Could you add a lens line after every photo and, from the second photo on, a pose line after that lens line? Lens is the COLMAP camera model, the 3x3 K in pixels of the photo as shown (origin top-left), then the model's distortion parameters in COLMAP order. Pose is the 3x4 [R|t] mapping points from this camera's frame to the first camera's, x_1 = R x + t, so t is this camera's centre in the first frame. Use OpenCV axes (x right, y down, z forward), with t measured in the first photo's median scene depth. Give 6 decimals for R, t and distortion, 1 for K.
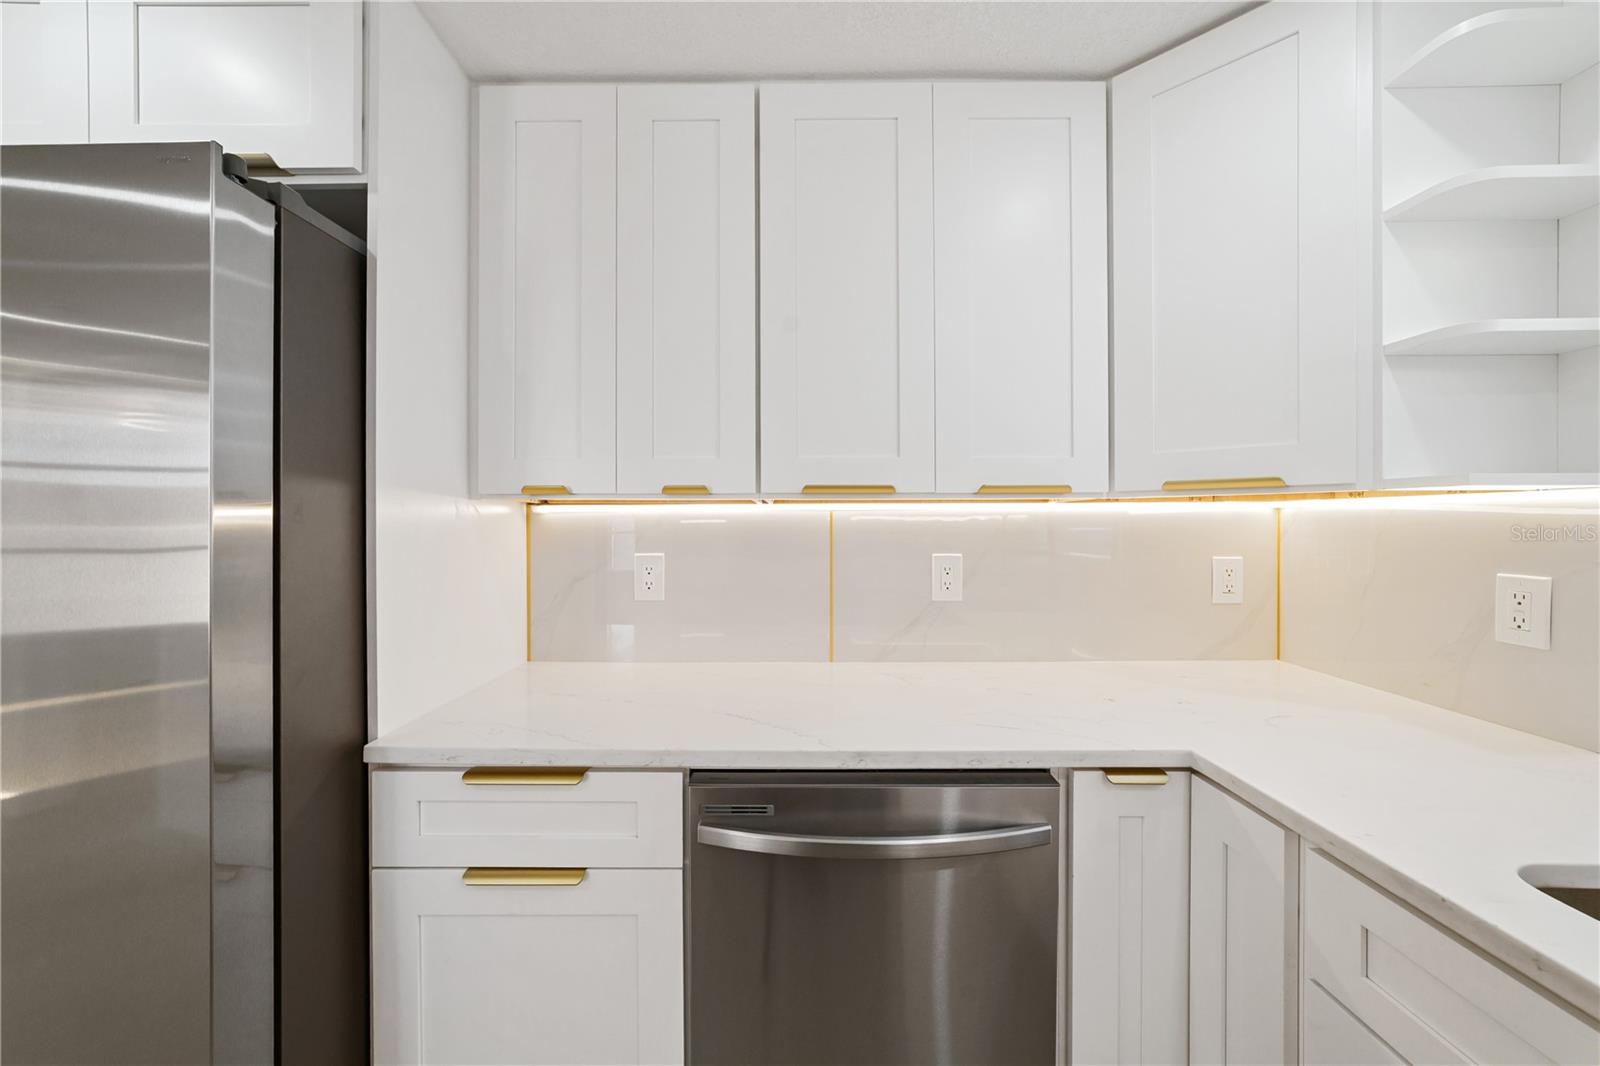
lens RADIAL K [[629.6, 0, 789.1], [0, 629.6, 524.1], [0, 0, 1]] dist [-0.006571, 0.001419]
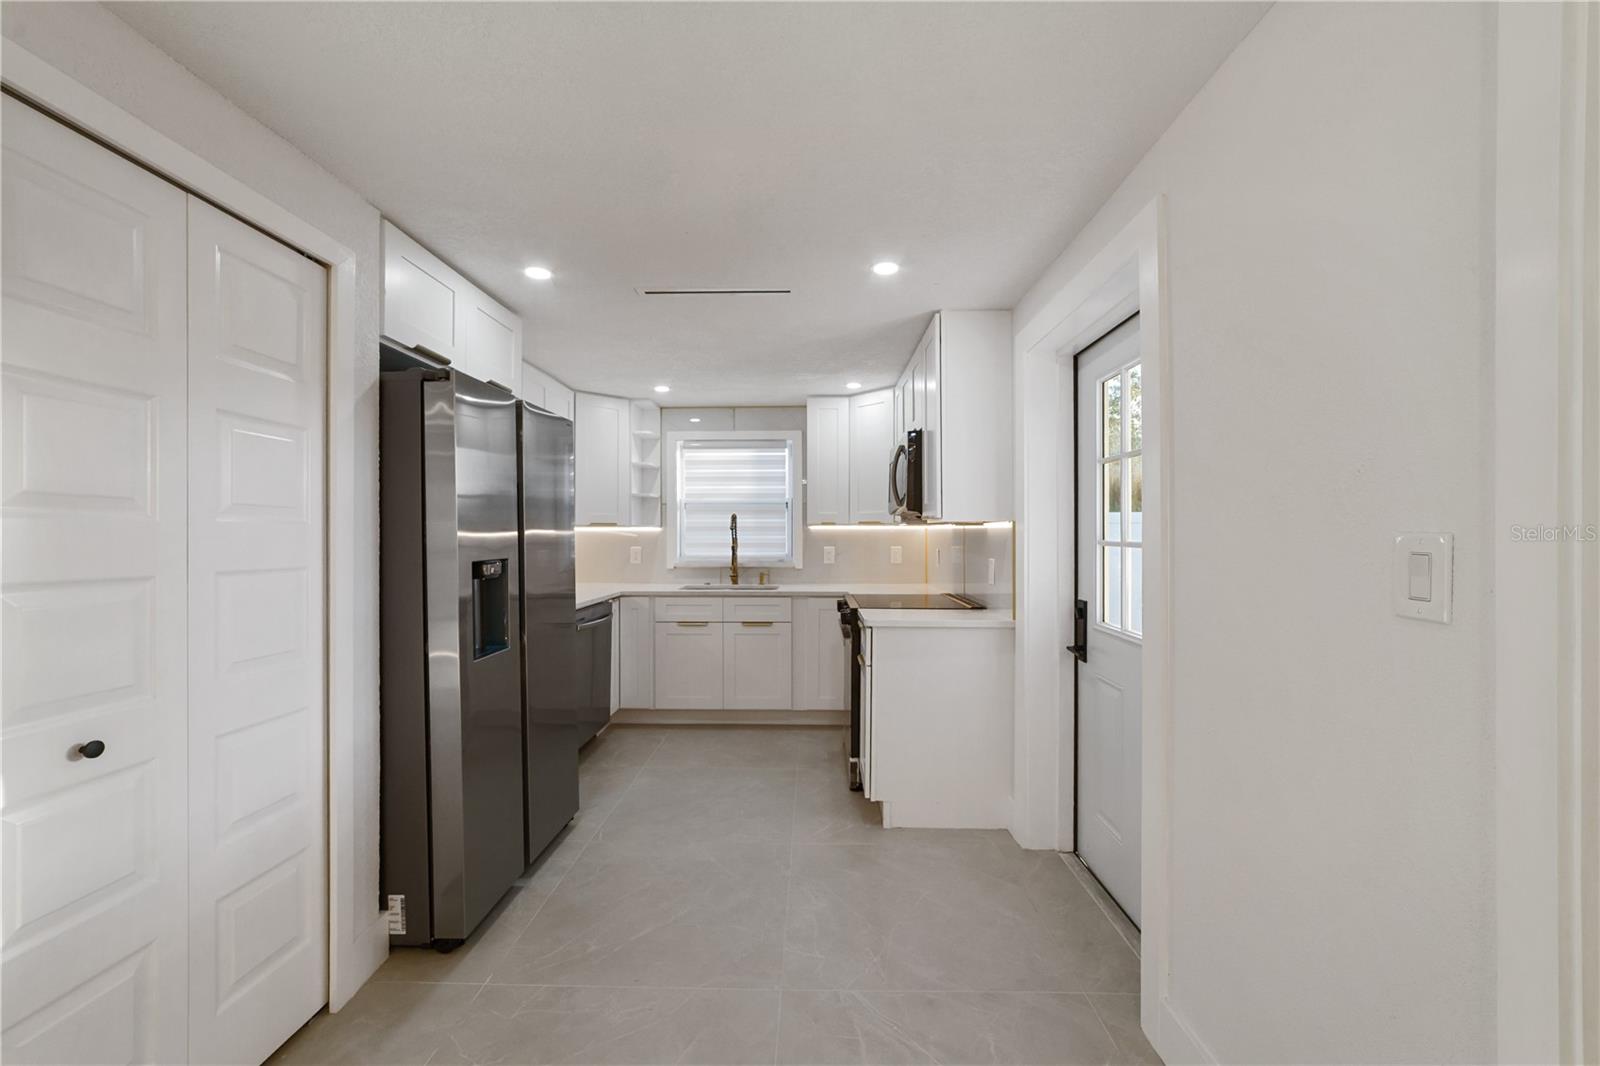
lens RADIAL K [[629.6, 0, 788.9], [0, 629.6, 535.3], [0, 0, 1]] dist [-0.006571, 0.001419]
pose [[0.045902, 0.003206, 0.998941, -3.069355], [0.002448, 0.999991, -0.003322, 0.016698], [-0.998943, 0.002598, 0.045894, -0.243629]]
